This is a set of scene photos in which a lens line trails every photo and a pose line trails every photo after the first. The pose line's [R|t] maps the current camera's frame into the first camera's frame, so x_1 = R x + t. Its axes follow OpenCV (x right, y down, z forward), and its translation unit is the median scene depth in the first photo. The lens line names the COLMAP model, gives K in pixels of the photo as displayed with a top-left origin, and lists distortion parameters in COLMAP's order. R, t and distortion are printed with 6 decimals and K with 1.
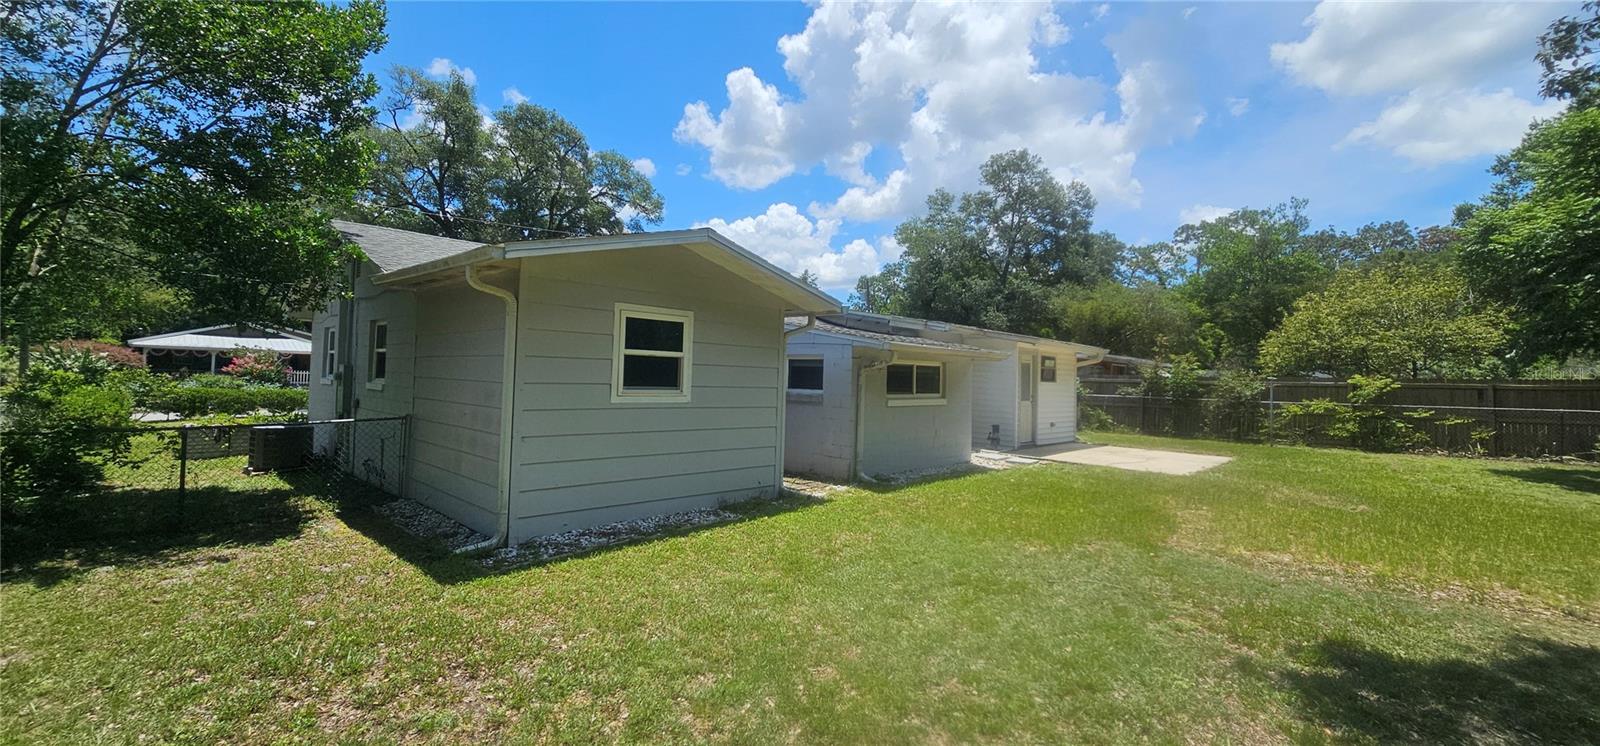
lens RADIAL K [[655.2, 0, 806.5], [0, 655.2, 366.6], [0, 0, 1]] dist [-0.003103, -0.000035]
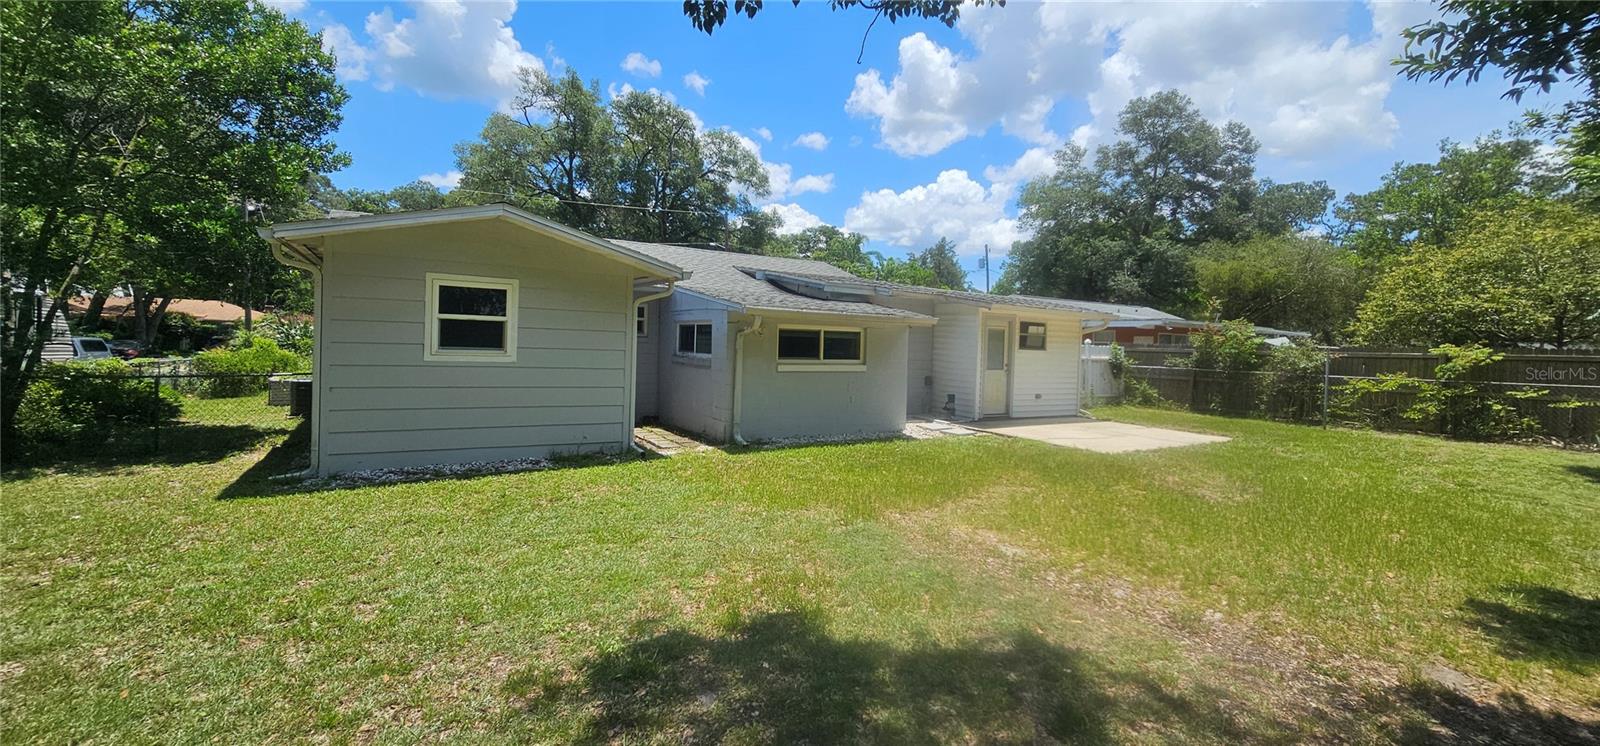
lens RADIAL K [[655.2, 0, 807.4], [0, 655.2, 365.8], [0, 0, 1]] dist [-0.003103, -0.000035]
pose [[0.967517, 0.011885, -0.252528, 0.272627], [-0.001103, 0.999083, 0.042797, 0.006191], [0.252805, -0.041128, 0.966643, 0.026552]]
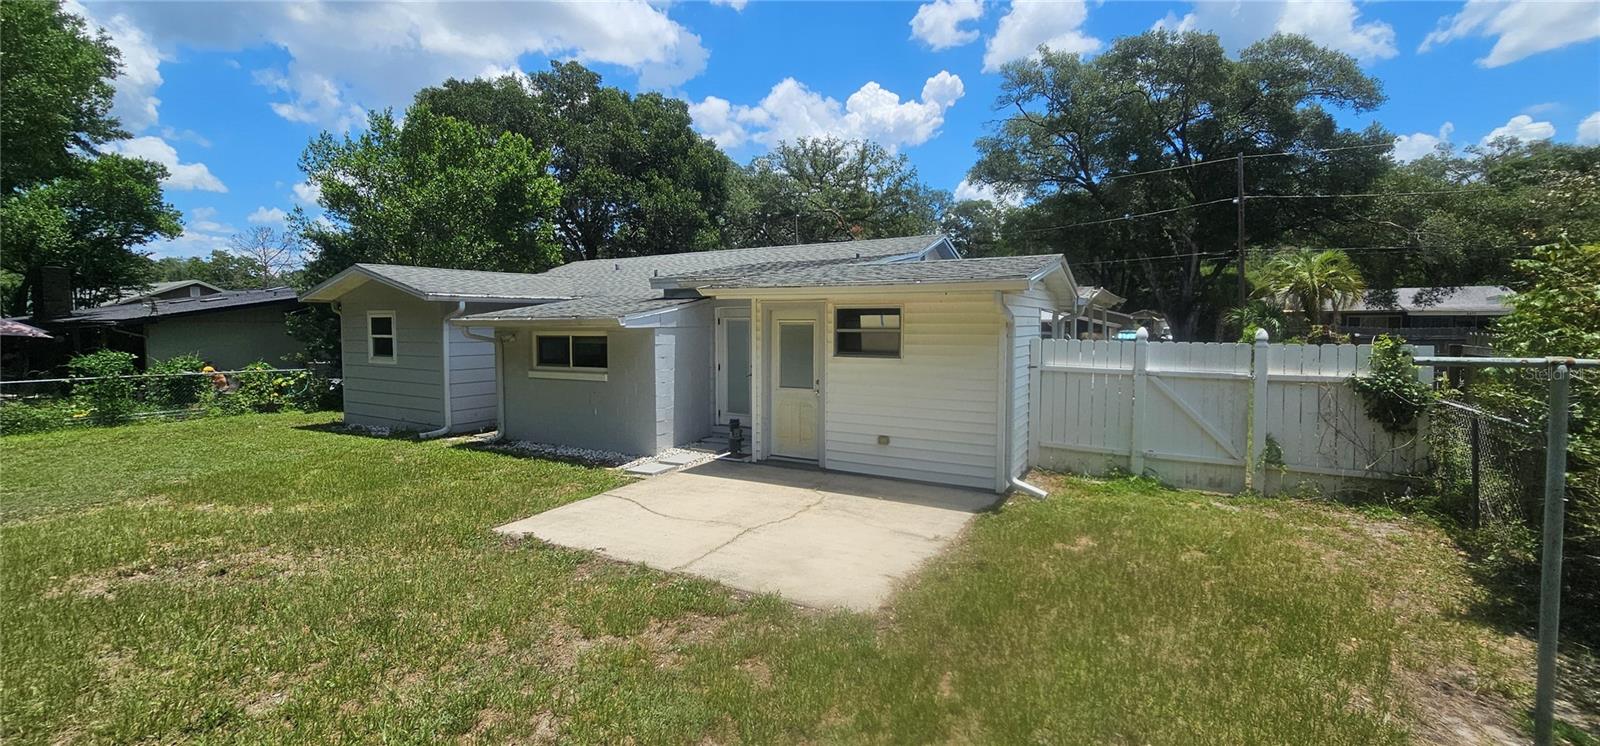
lens RADIAL K [[655.2, 0, 798.8], [0, 655.2, 367.1], [0, 0, 1]] dist [-0.003103, -0.000035]
pose [[0.233627, 0.029914, -0.971866, 0.797808], [0.020684, 0.999148, 0.035726, 0.010614], [0.972106, -0.028448, 0.232809, 0.760000]]
